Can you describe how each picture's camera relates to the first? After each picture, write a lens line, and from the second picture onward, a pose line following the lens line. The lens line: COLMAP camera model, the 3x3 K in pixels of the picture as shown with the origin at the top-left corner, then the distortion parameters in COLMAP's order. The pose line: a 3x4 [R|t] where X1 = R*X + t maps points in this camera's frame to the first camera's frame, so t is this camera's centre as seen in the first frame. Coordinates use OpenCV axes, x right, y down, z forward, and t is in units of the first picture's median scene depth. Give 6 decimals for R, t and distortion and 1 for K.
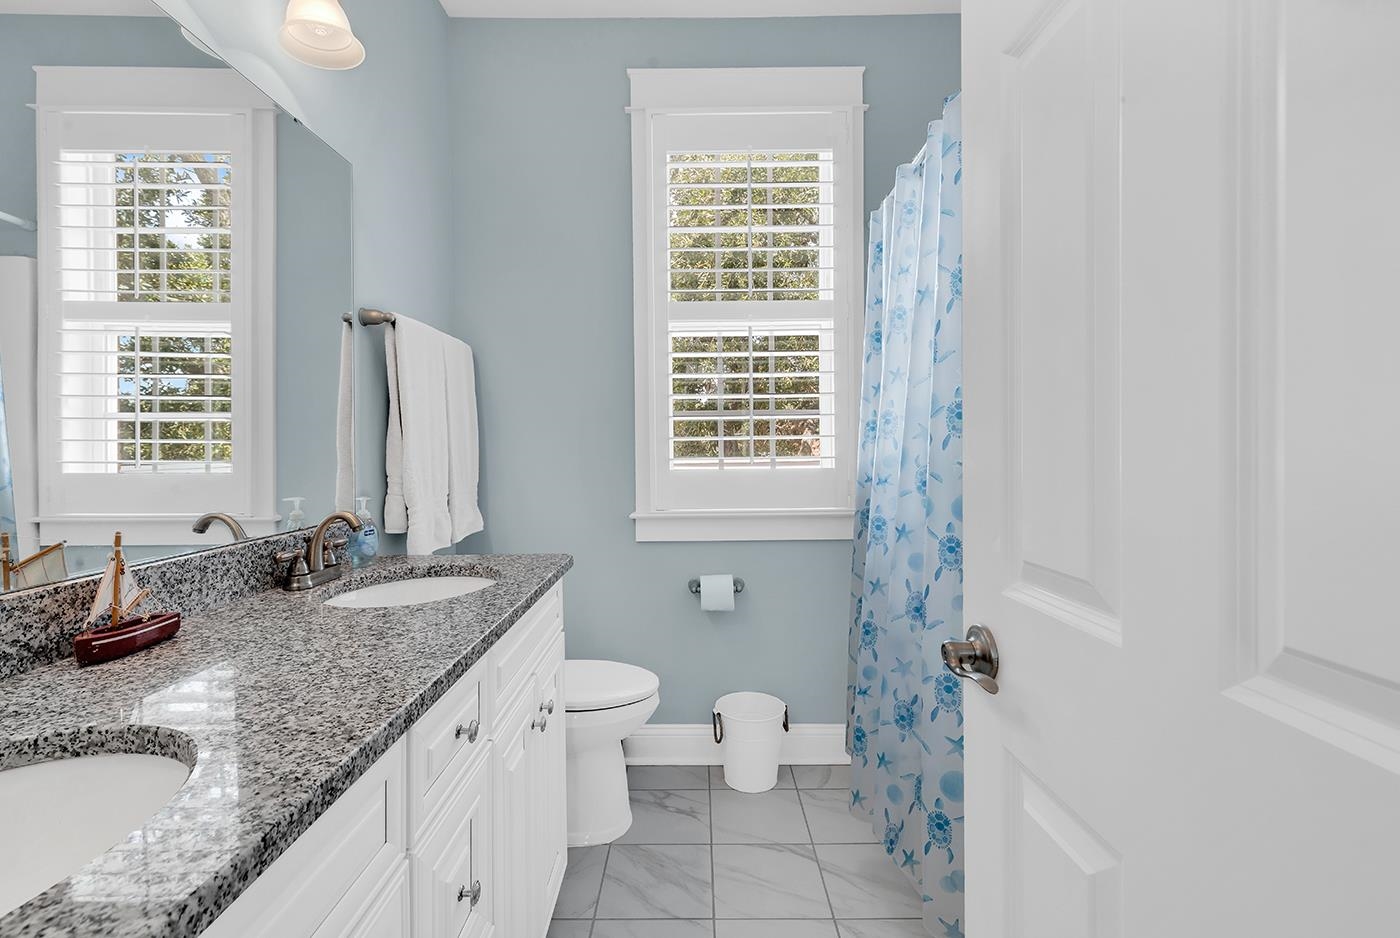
lens RADIAL K [[679.0, 0, 701.8], [0, 679.0, 436.1], [0, 0, 1]] dist [0.017812, -0.000059]
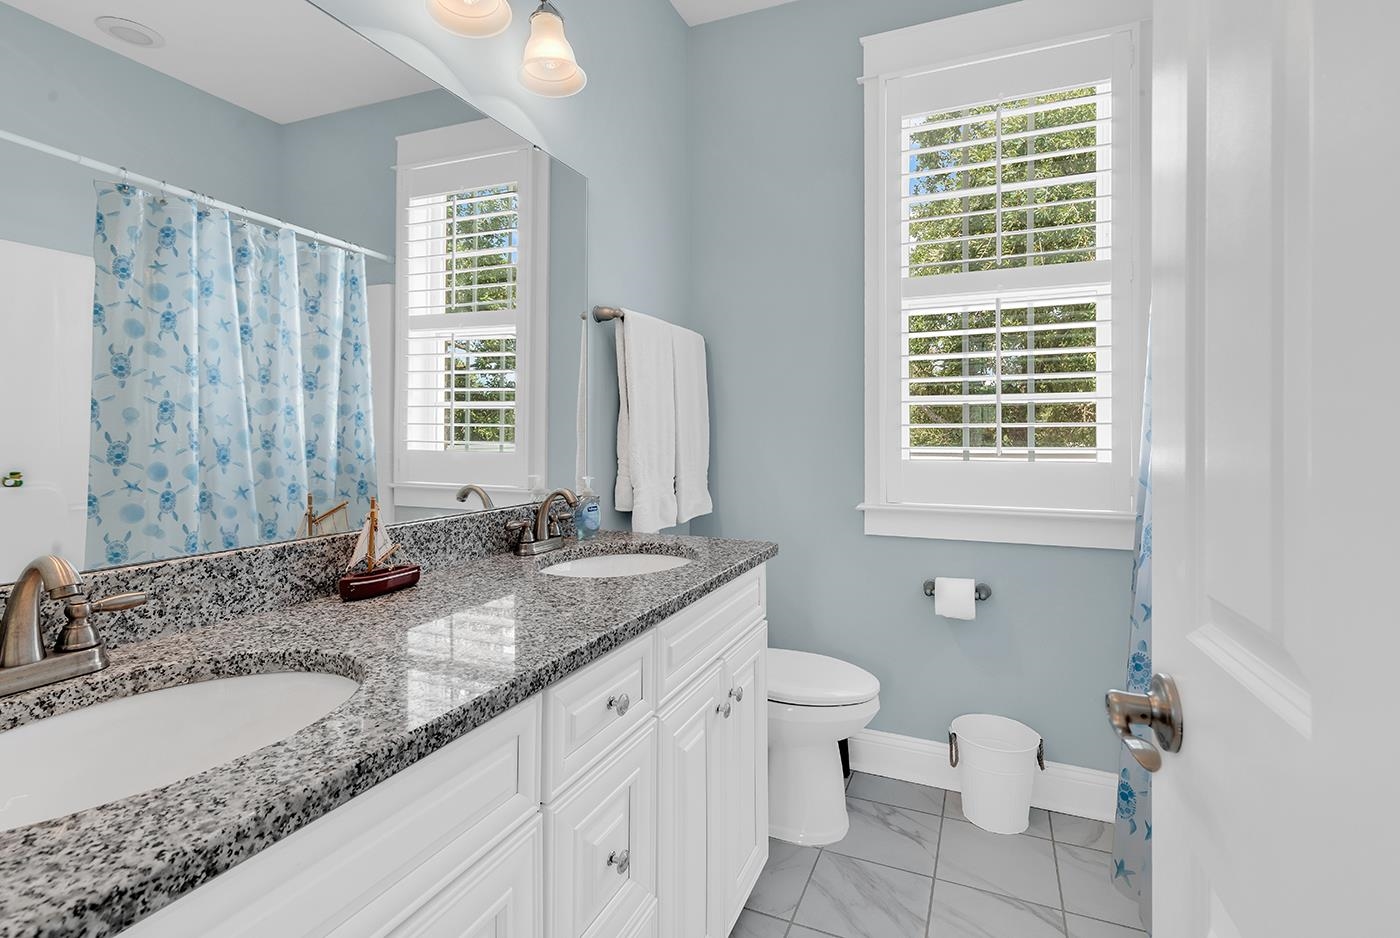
lens RADIAL K [[687.9, 0, 704.5], [0, 687.9, 418.0], [0, 0, 1]] dist [0.024428, -0.007934]
pose [[0.918787, 0.001644, -0.394751, 0.119993], [-0.004295, 0.999974, -0.005832, 0.000247], [0.394731, 0.007053, 0.918770, 0.047624]]
